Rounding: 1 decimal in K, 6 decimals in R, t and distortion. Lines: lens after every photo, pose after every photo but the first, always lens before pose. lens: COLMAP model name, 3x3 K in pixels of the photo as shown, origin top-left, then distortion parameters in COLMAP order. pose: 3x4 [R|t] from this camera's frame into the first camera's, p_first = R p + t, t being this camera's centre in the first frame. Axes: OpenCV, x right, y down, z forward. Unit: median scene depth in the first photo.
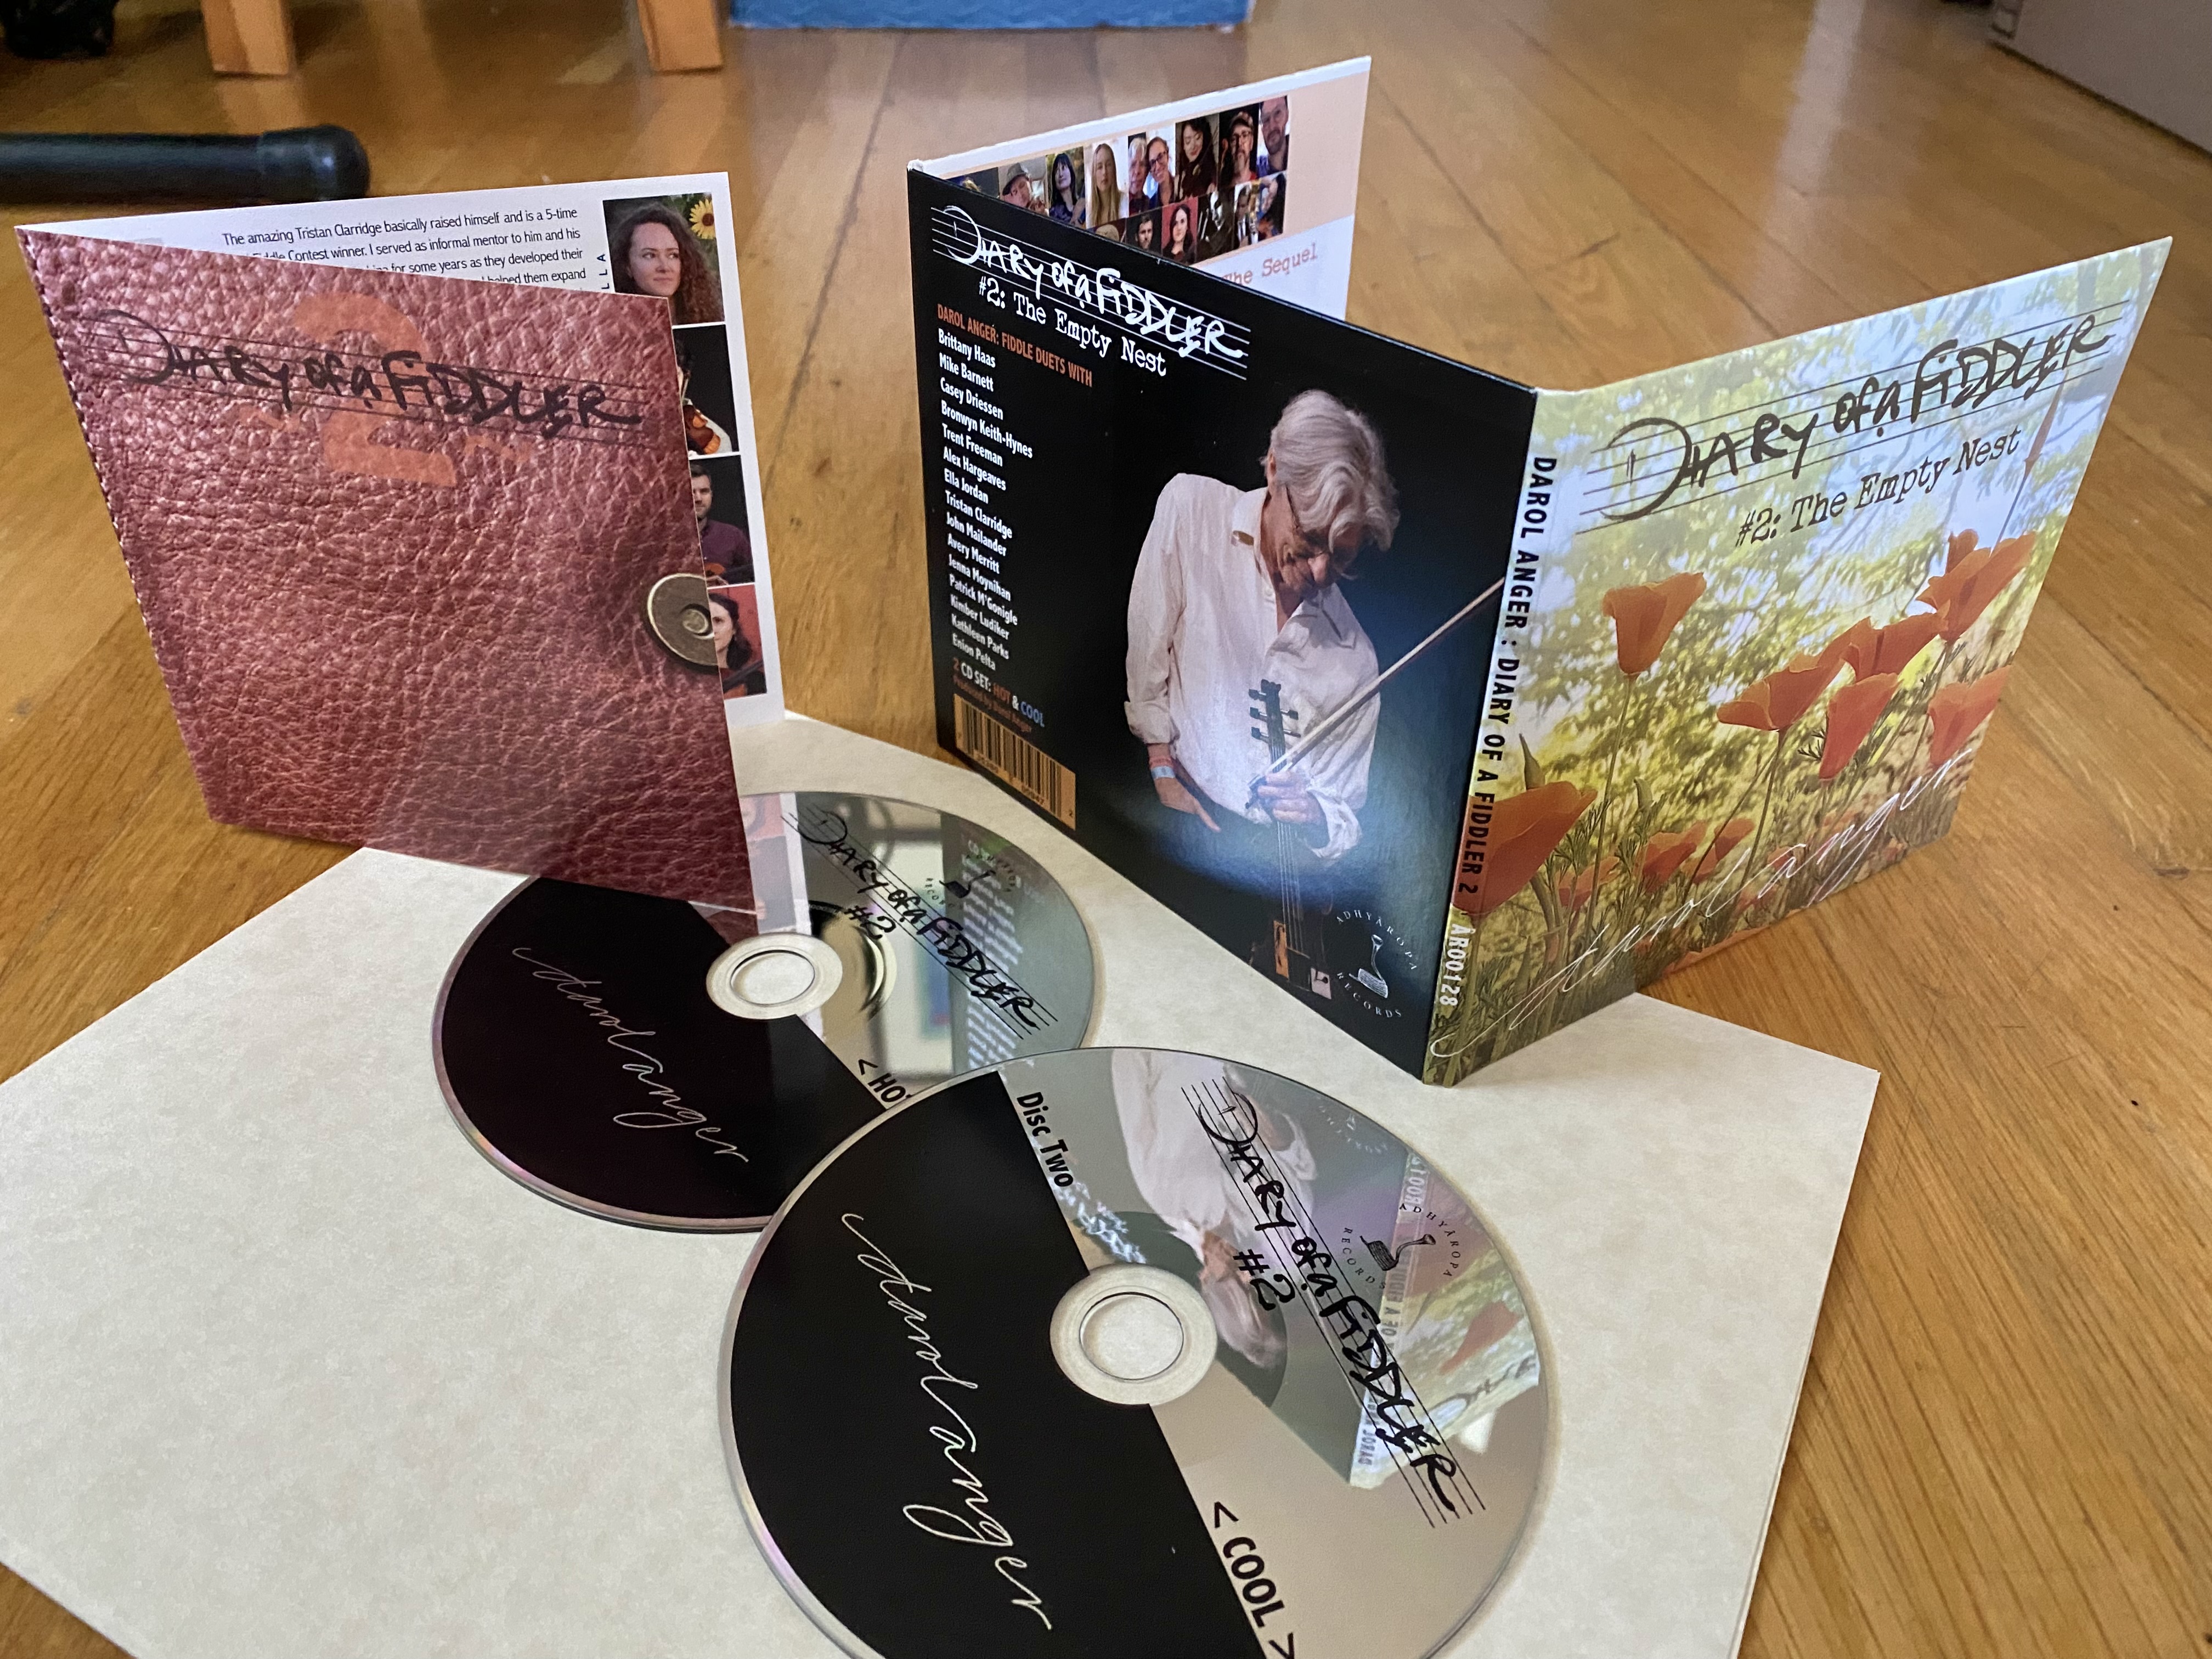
lens RADIAL K [[1658.0, 0, 1106.0], [0, 1658.0, 829.5], [0, 0, 1]] dist [-0.042590, 0.118282]
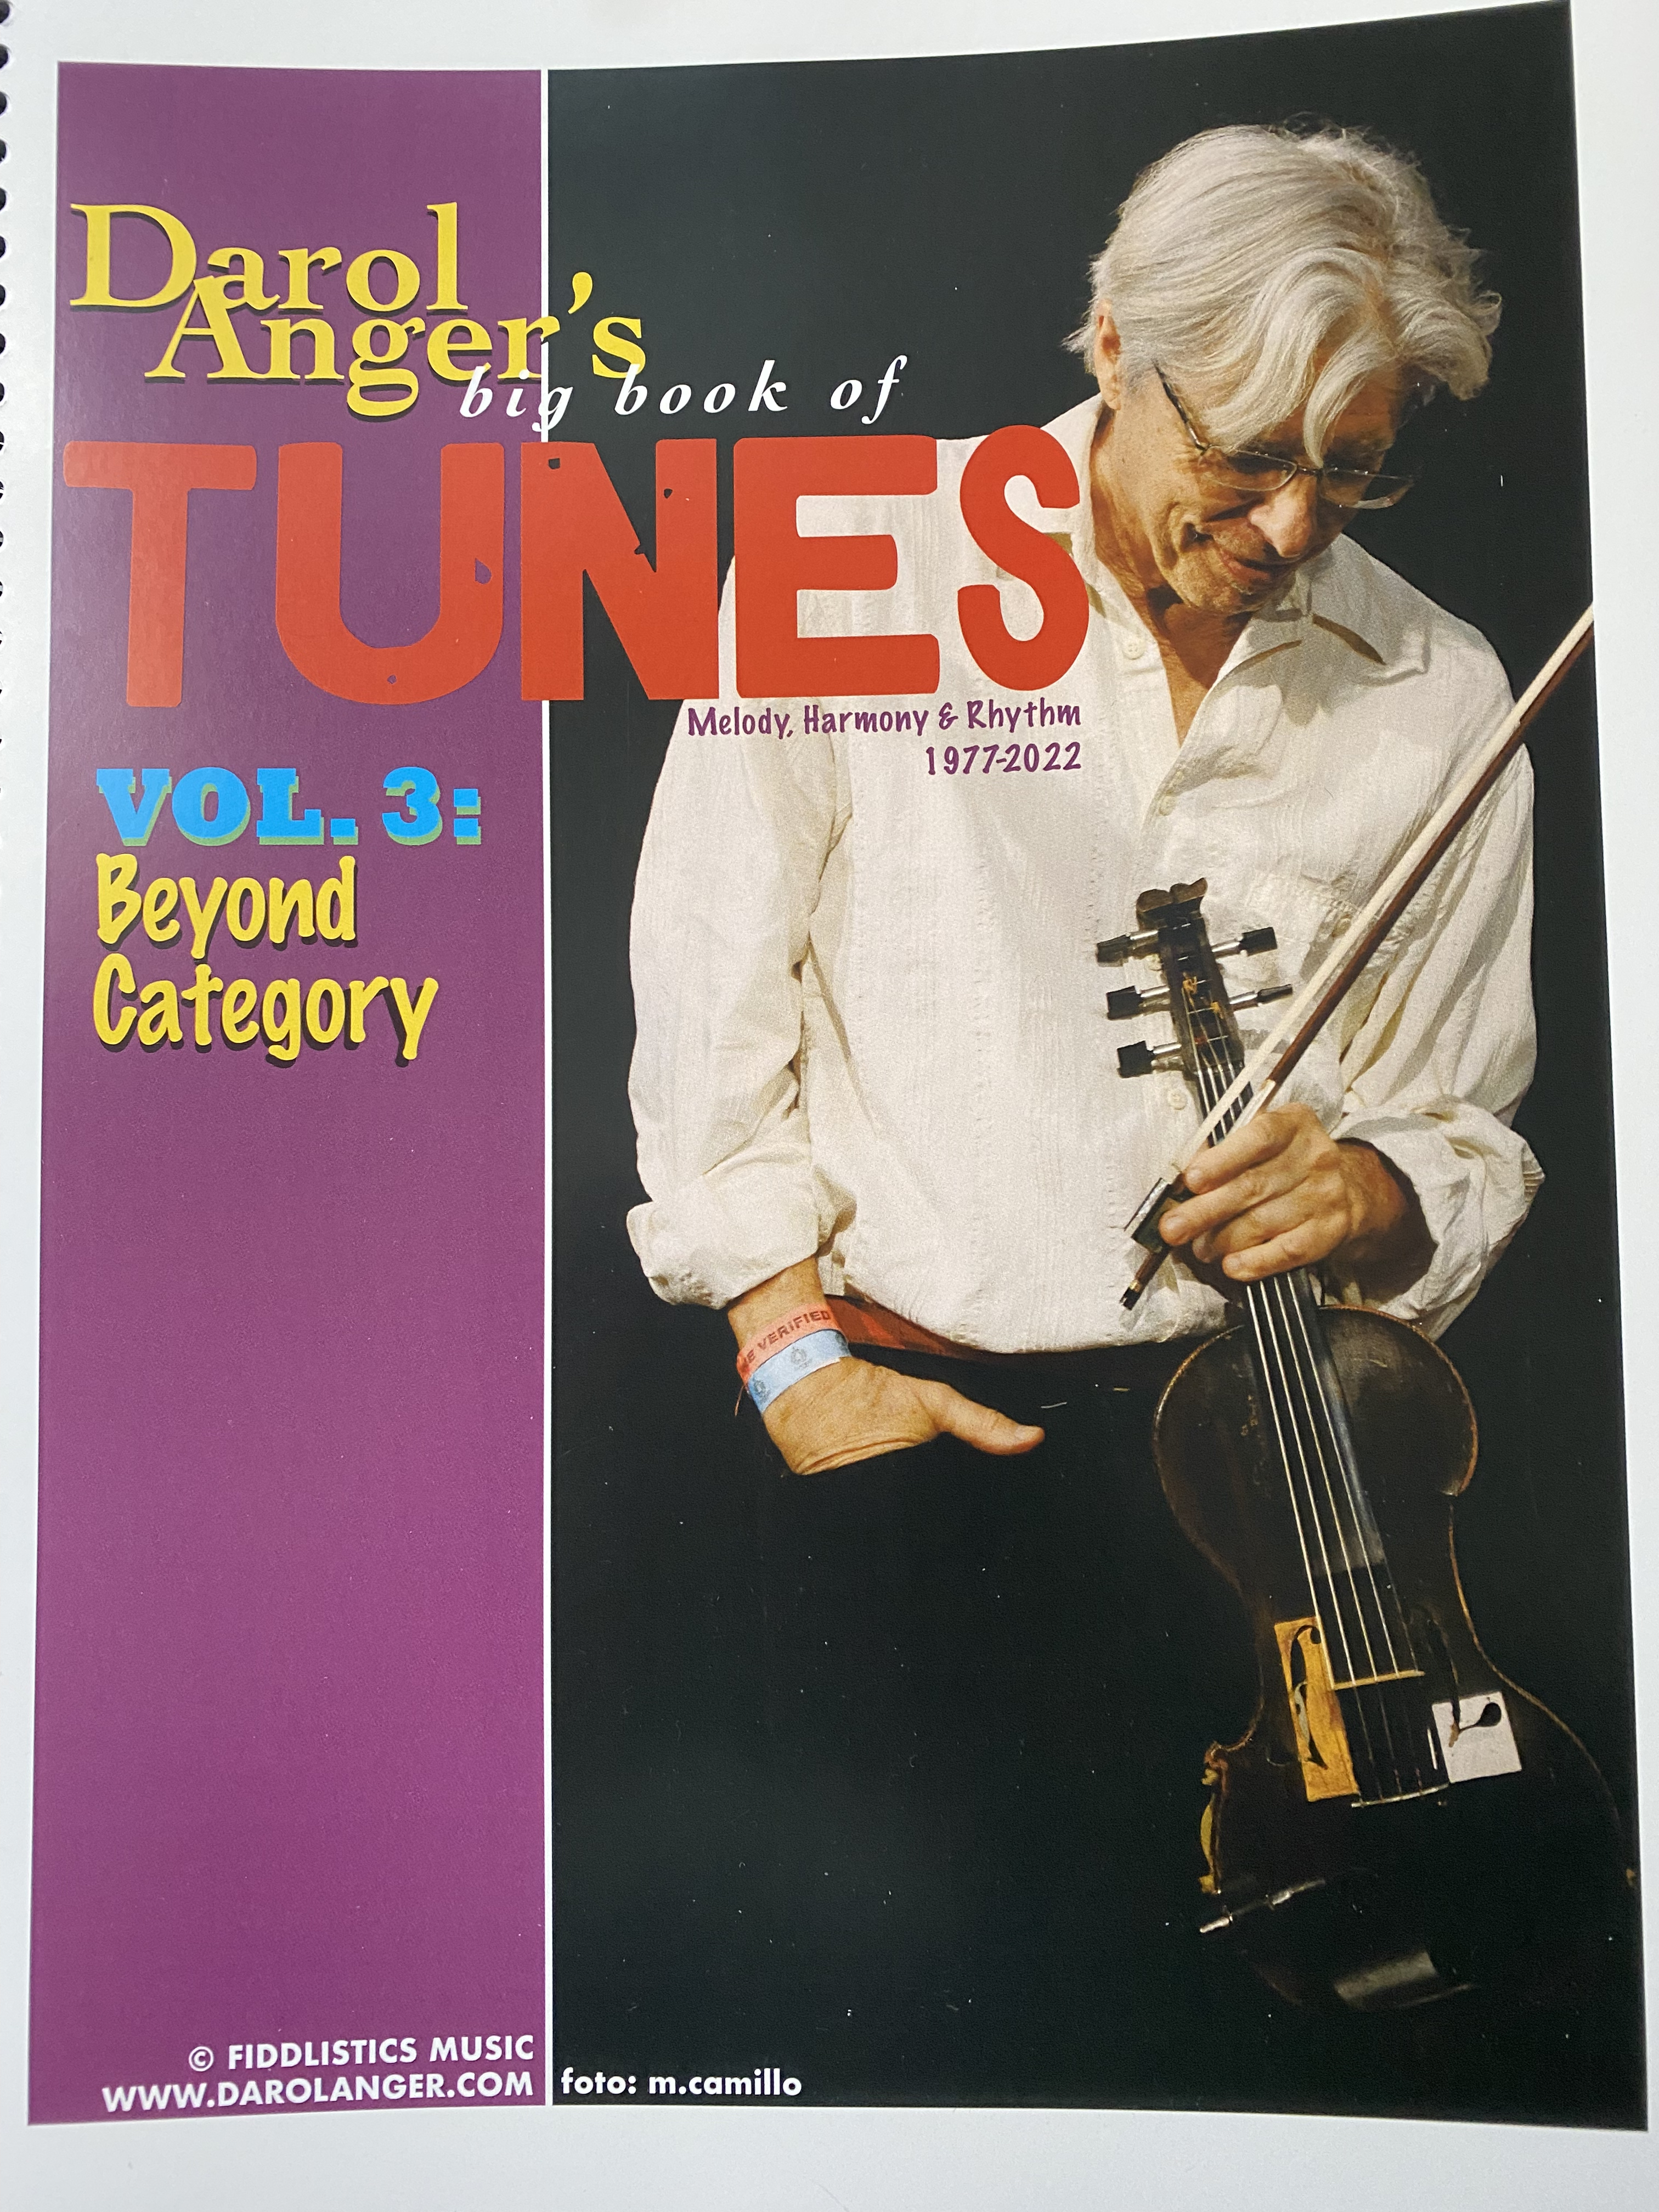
lens RADIAL K [[1658.0, 0, 829.5], [0, 1658.0, 1106.0], [0, 0, 1]] dist [-0.042590, 0.118282]
pose [[0.734687, 0.017496, 0.678181, -0.245061], [0.413315, 0.781176, -0.467905, 0.111067], [-0.537965, 0.624066, 0.566688, 0.921424]]
